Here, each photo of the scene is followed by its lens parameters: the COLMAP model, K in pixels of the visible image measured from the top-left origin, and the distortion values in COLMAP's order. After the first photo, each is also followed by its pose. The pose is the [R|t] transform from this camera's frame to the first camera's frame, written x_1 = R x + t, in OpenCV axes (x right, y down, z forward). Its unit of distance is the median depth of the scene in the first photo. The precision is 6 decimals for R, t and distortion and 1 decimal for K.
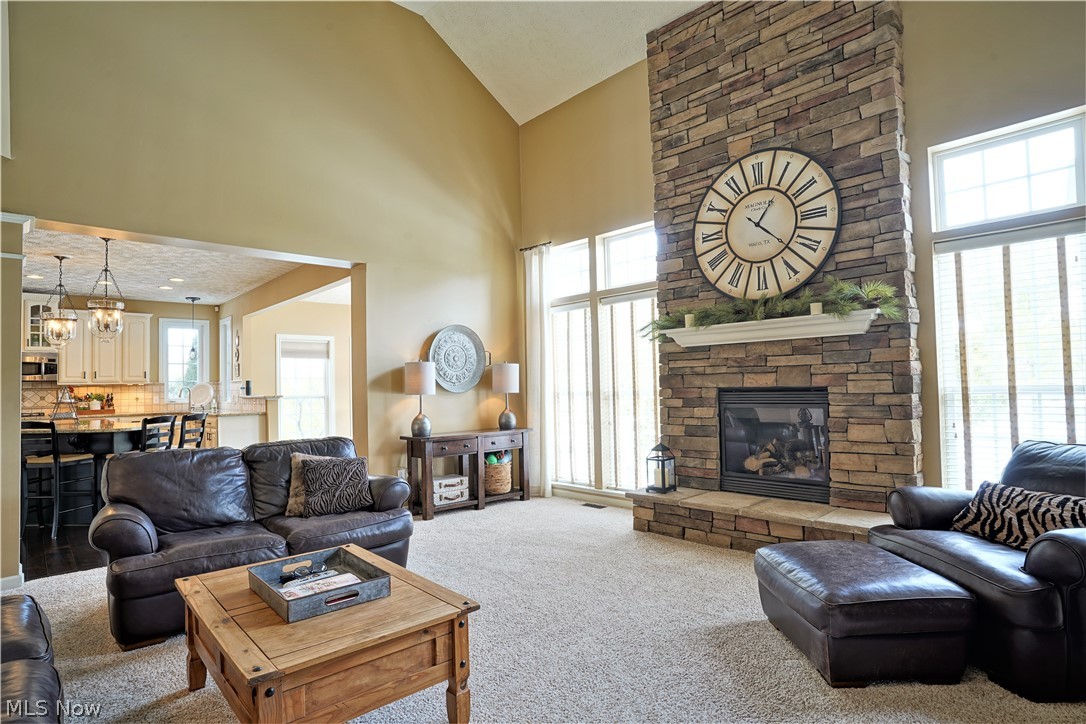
lens RADIAL K [[566.5, 0, 541.1], [0, 566.5, 366.3], [0, 0, 1]] dist [-0.076909, 0.042547]
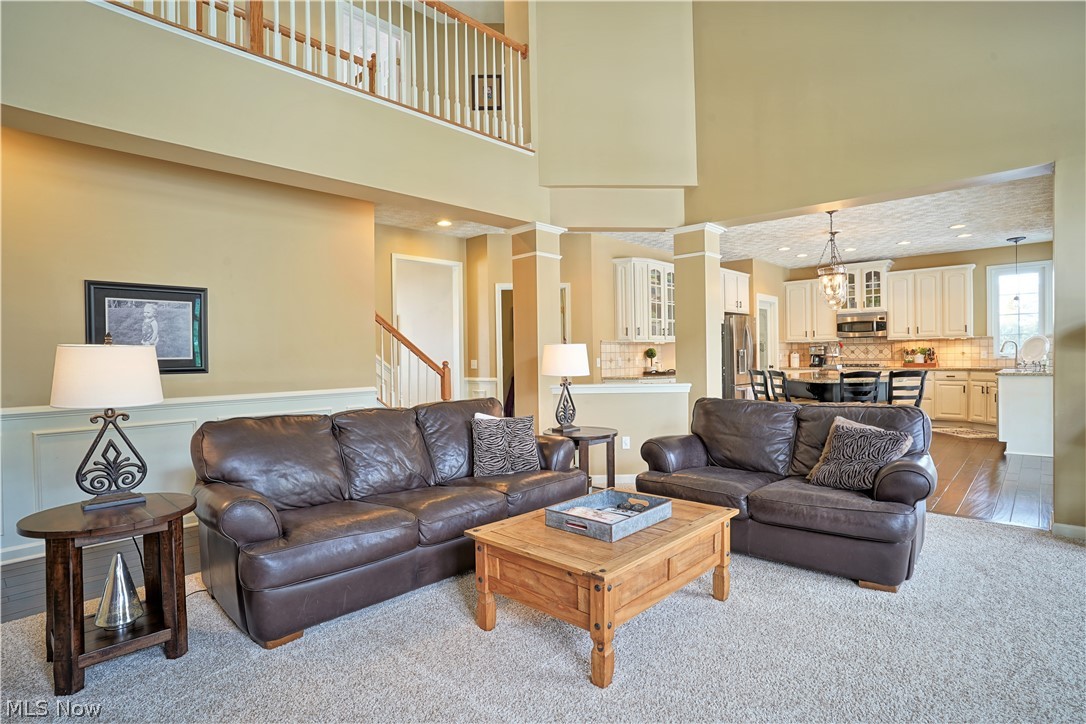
lens RADIAL K [[566.5, 0, 541.1], [0, 566.5, 366.3], [0, 0, 1]] dist [-0.076909, 0.042547]
pose [[0.064204, 0.040715, -0.997106, 0.211015], [0.049225, 0.997822, 0.043914, 0.002918], [0.996722, -0.051902, 0.062060, 0.213082]]
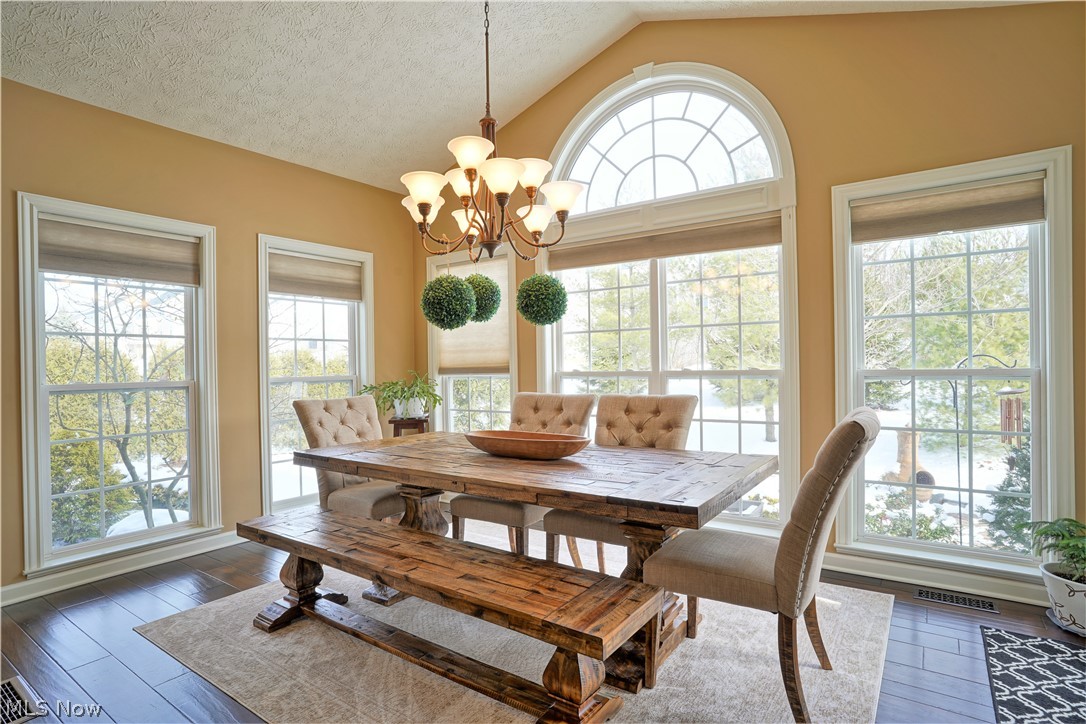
lens RADIAL K [[566.5, 0, 541.1], [0, 566.5, 366.3], [0, 0, 1]] dist [-0.076909, 0.042547]
pose [[0.982285, 0.006745, 0.187271, -0.277043], [-0.012831, 0.999427, 0.031307, 0.032396], [-0.186952, -0.033156, 0.981809, 0.736010]]
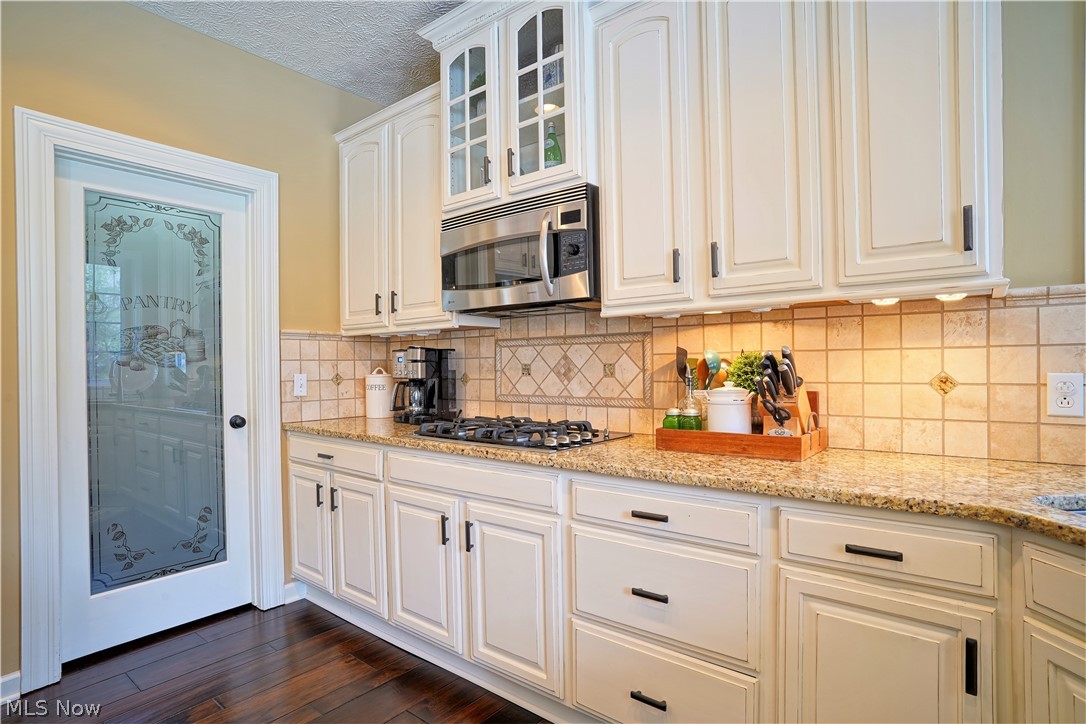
lens RADIAL K [[566.5, 0, 541.1], [0, 566.5, 366.3], [0, 0, 1]] dist [-0.076909, 0.042547]
pose [[0.131424, 0.022334, -0.991075, -0.636121], [0.042697, 0.998691, 0.028167, 0.047645], [0.990406, -0.046017, 0.130298, 0.938589]]
